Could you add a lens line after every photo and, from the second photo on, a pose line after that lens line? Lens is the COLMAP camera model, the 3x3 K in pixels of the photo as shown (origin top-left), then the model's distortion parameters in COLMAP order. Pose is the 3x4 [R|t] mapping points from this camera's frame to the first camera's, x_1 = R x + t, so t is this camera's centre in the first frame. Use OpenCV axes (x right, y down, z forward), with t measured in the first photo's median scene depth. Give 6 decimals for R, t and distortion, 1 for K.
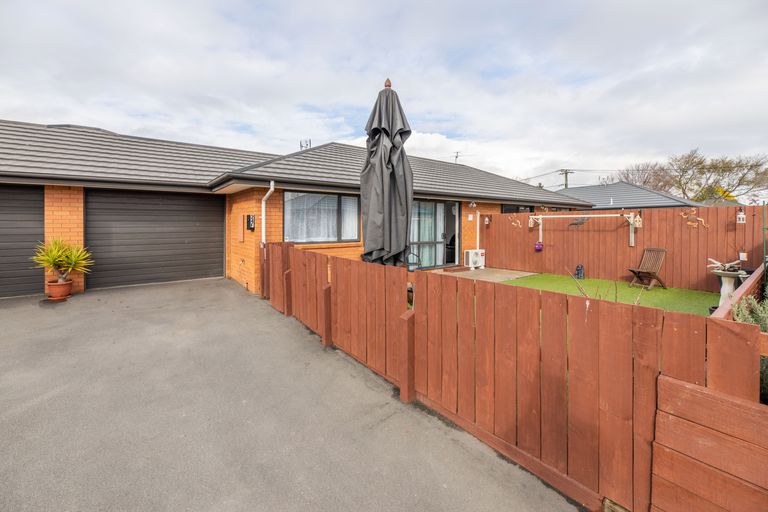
lens RADIAL K [[316.3, 0, 378.4], [0, 316.3, 223.5], [0, 0, 1]] dist [-0.000830, -0.000168]
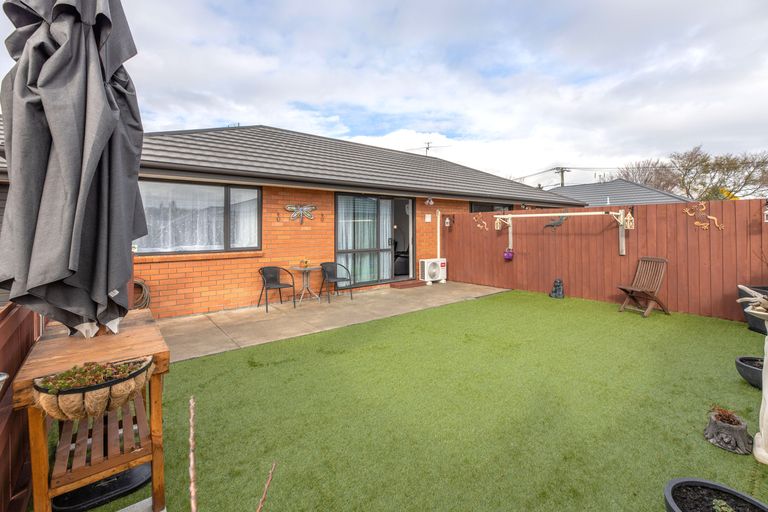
lens RADIAL K [[334.2, 0, 384.3], [0, 334.2, 219.0], [0, 0, 1]] dist [-0.000474, 0.000124]
pose [[0.999529, -0.002404, 0.030597, 0.158999], [0.003165, 0.999686, -0.024850, 0.003697], [-0.030527, 0.024935, 0.999223, 0.167627]]
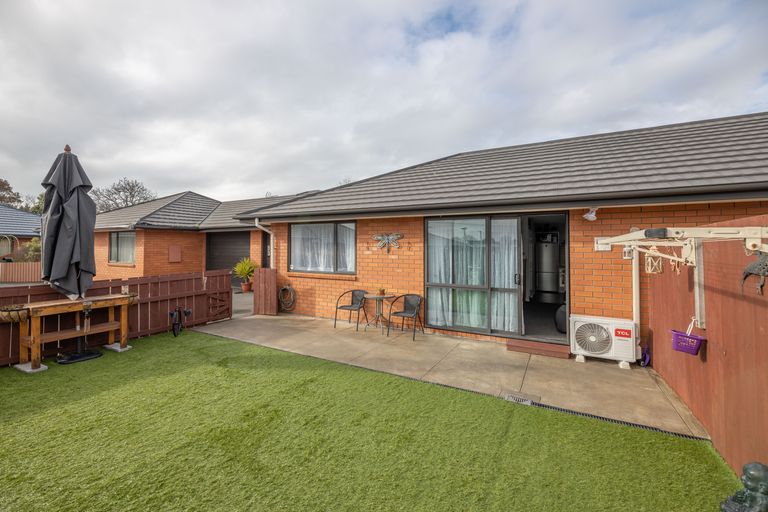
lens RADIAL K [[315.6, 0, 382.8], [0, 315.6, 242.6], [0, 0, 1]] dist [0.000309, 0.000011]
pose [[0.428934, -0.017100, -0.903174, 0.575890], [-0.006777, 0.999732, -0.022147, -0.009194], [0.903310, 0.015621, 0.428703, 0.544207]]
